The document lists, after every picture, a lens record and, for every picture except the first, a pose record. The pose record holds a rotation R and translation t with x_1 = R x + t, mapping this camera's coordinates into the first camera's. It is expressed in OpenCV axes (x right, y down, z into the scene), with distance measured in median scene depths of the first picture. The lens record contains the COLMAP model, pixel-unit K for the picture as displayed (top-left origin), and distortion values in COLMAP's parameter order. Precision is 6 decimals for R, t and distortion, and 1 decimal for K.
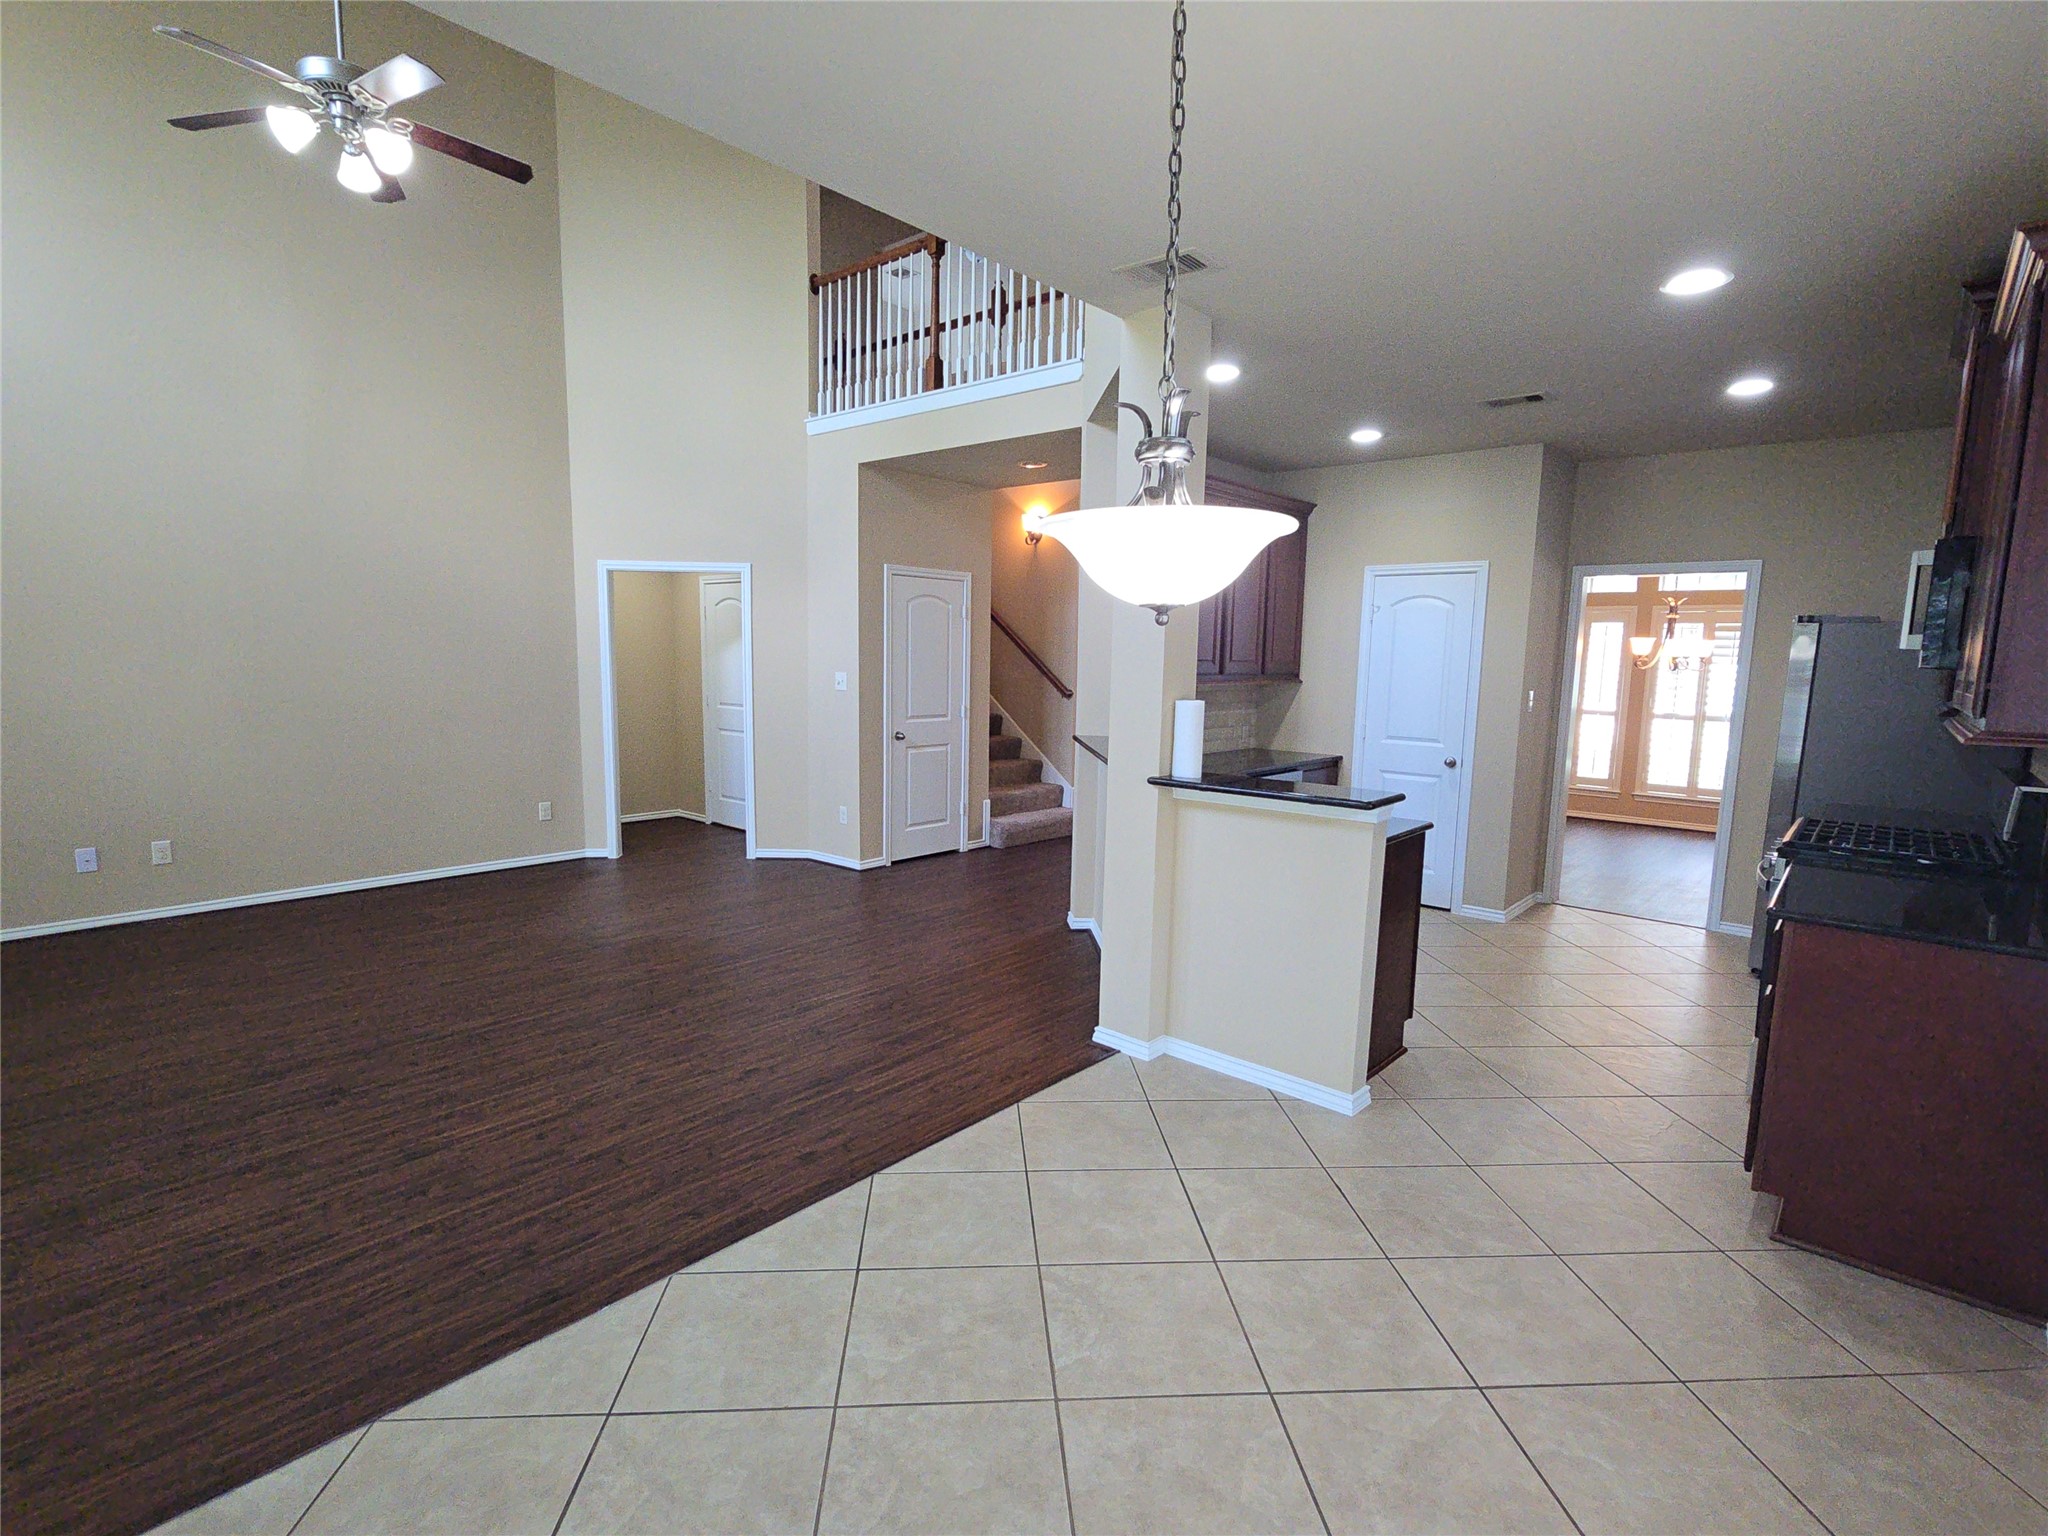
lens RADIAL K [[988.8, 0, 1023.1], [0, 988.8, 783.0], [0, 0, 1]] dist [-0.000402, 0.001451]
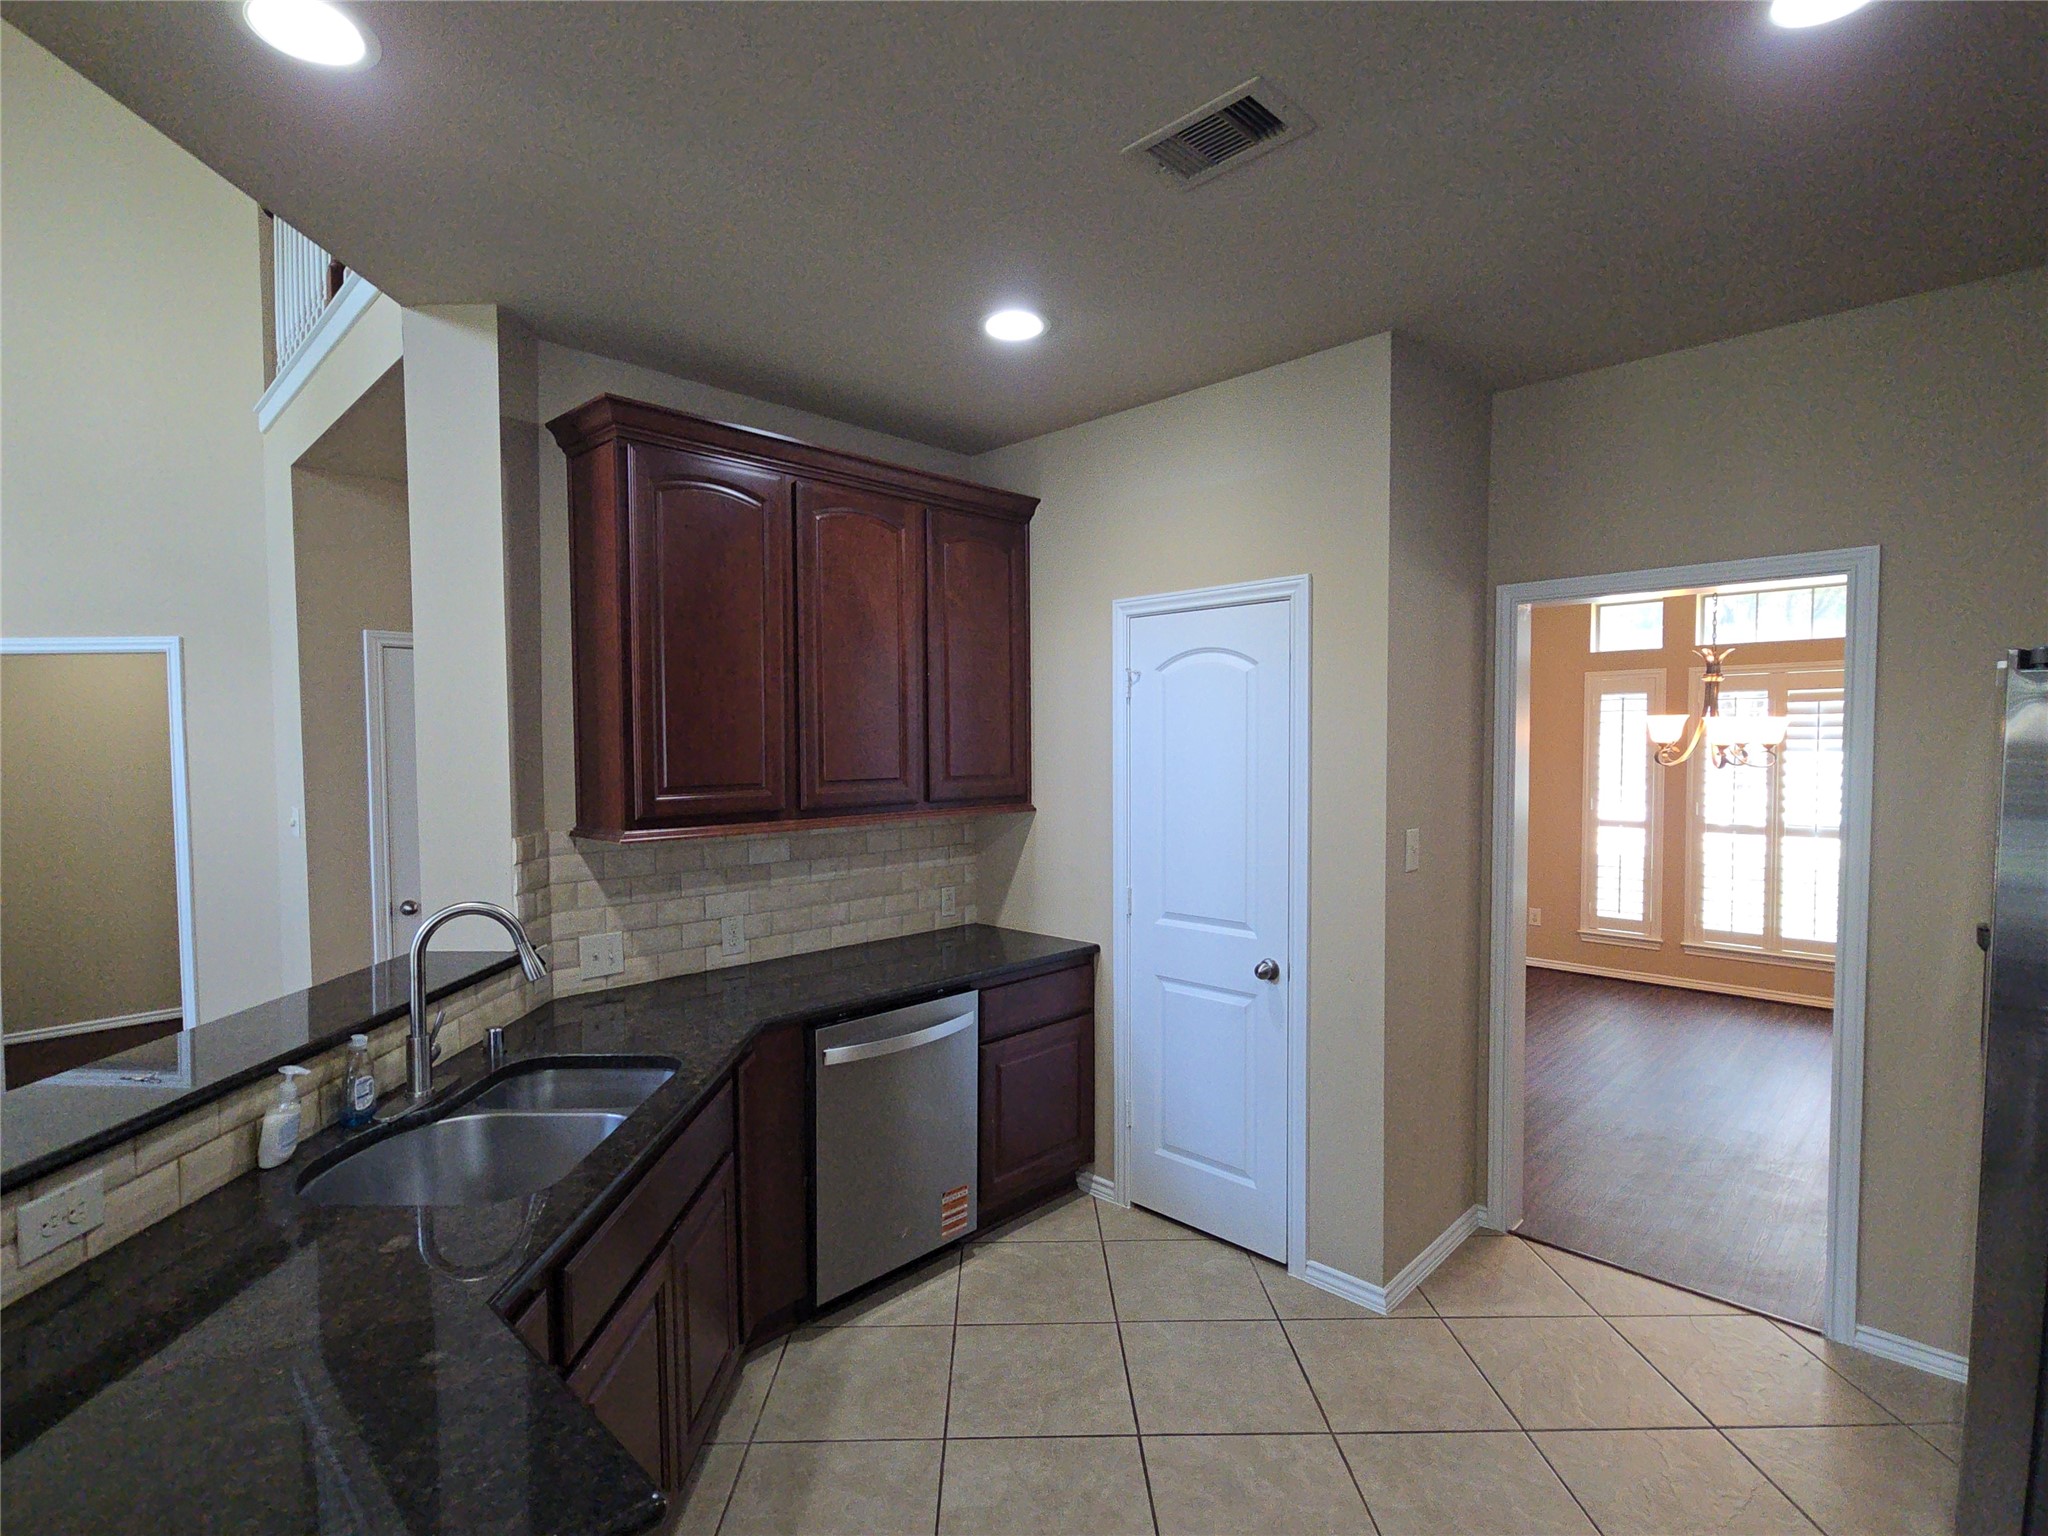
lens RADIAL K [[988.8, 0, 1020.0], [0, 988.8, 781.0], [0, 0, 1]] dist [-0.000402, 0.001451]
pose [[0.998295, -0.022933, -0.053670, 0.249004], [0.017785, 0.995366, -0.094505, -0.053326], [0.055588, 0.093389, 0.994077, 0.357705]]
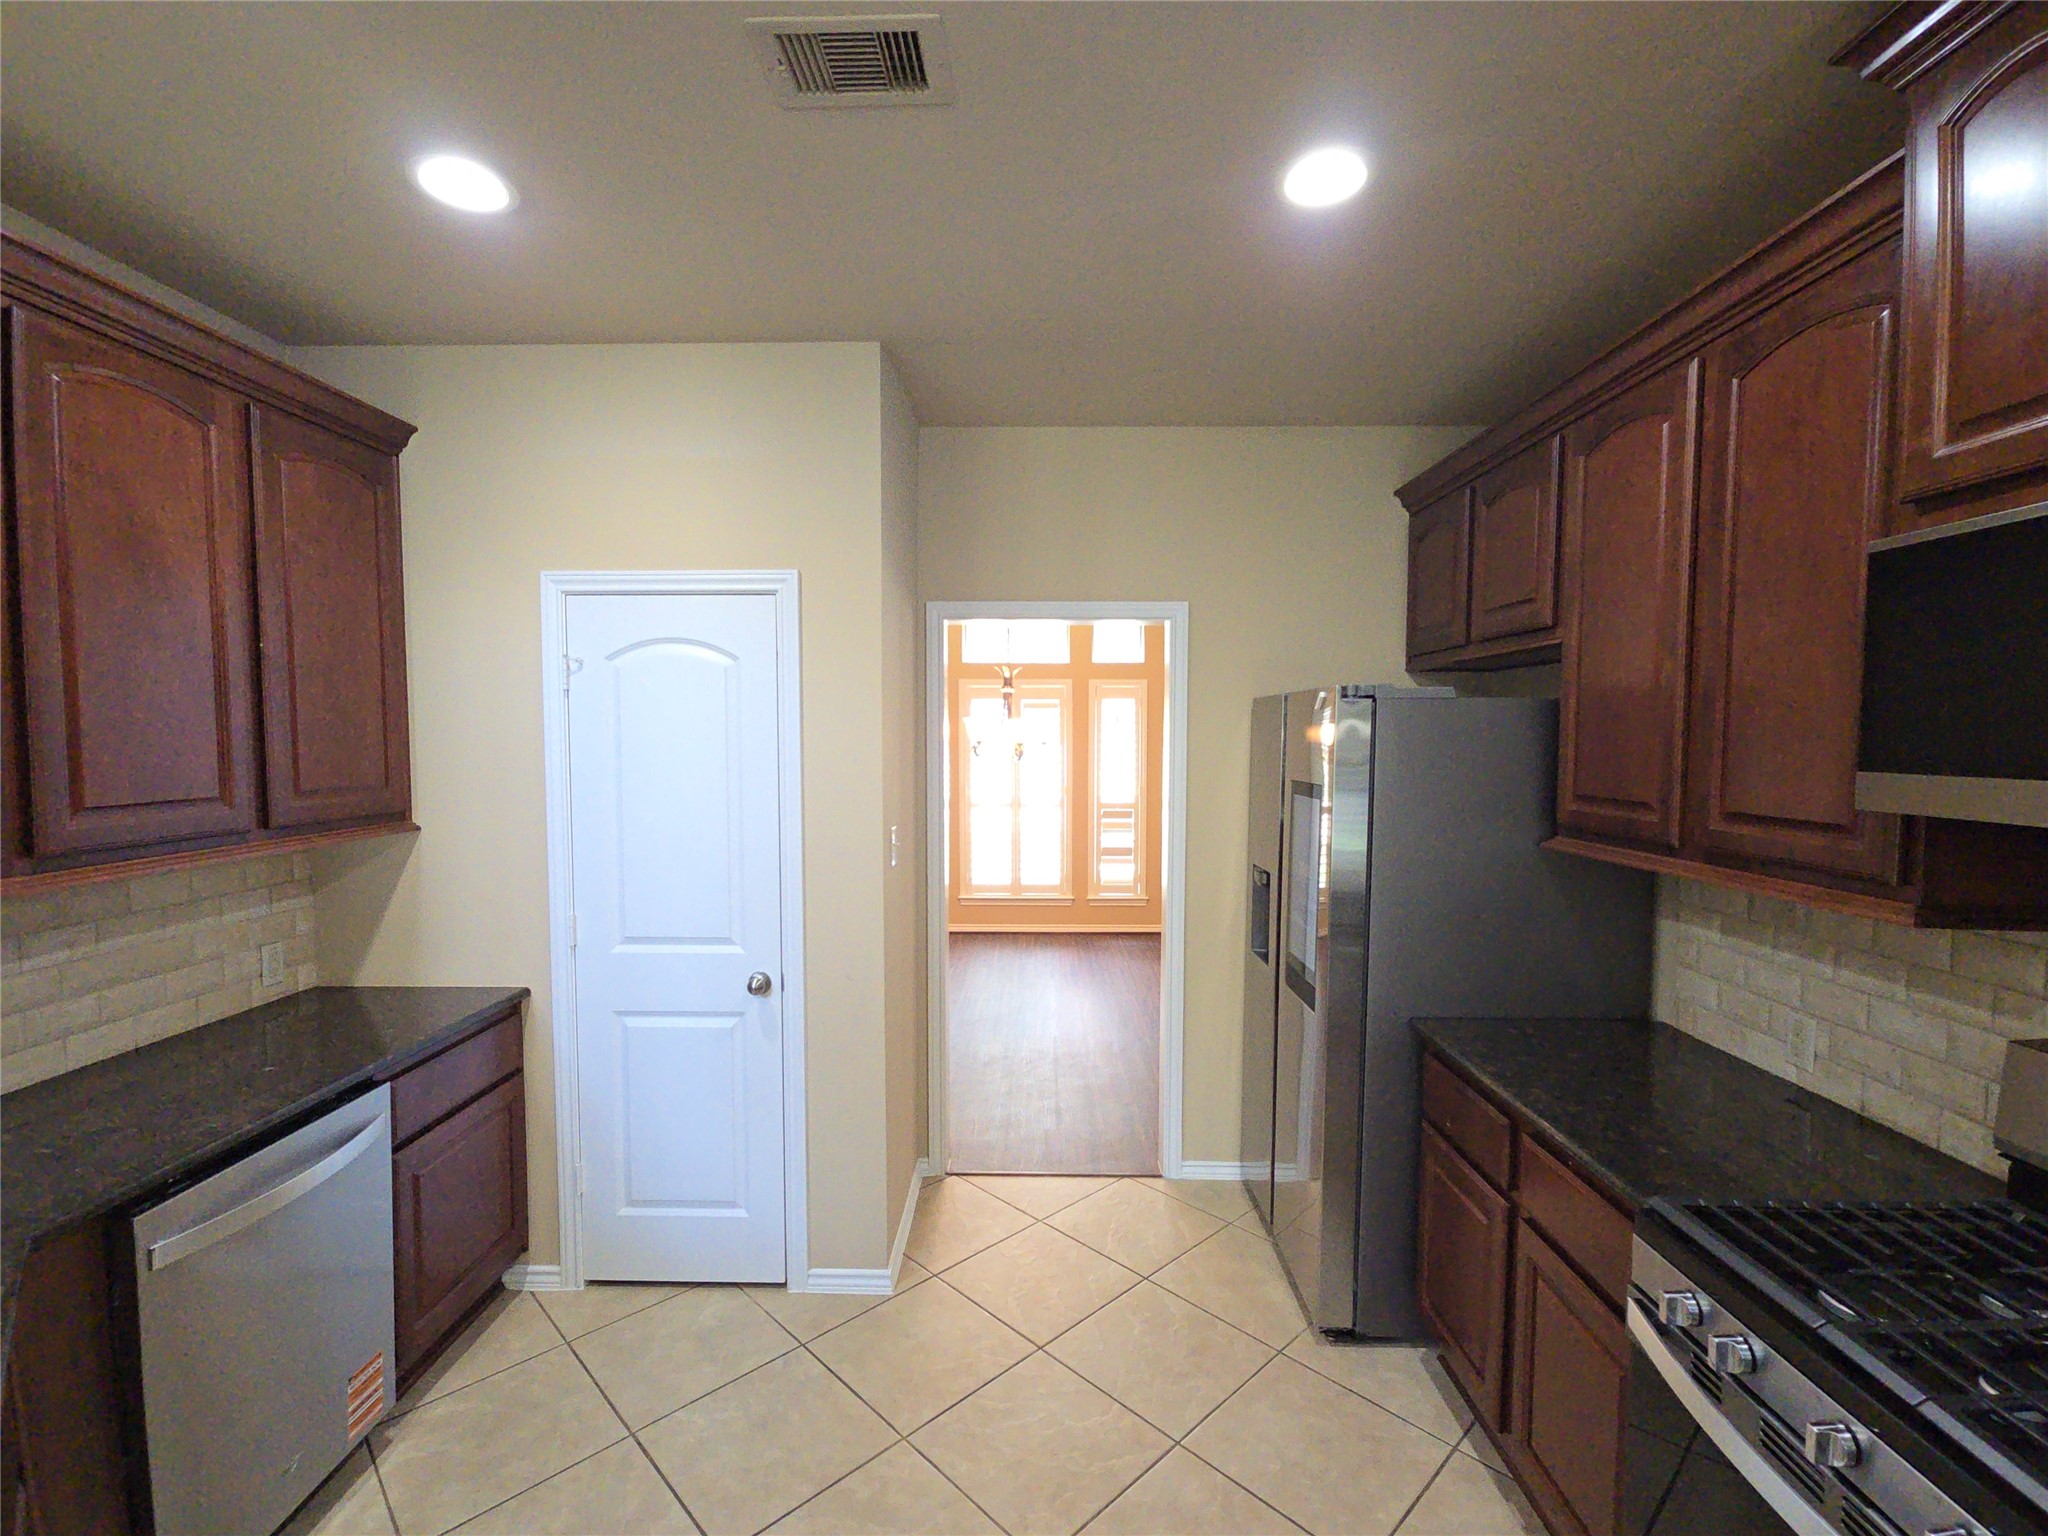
lens RADIAL K [[920.6, 0, 1023.5], [0, 920.6, 781.1], [0, 0, 1]] dist [-0.000908, -0.000982]
pose [[0.762448, -0.053549, 0.644829, 0.183887], [0.099663, 0.994396, -0.035263, -0.067176], [-0.639328, 0.091152, 0.763513, 0.422429]]
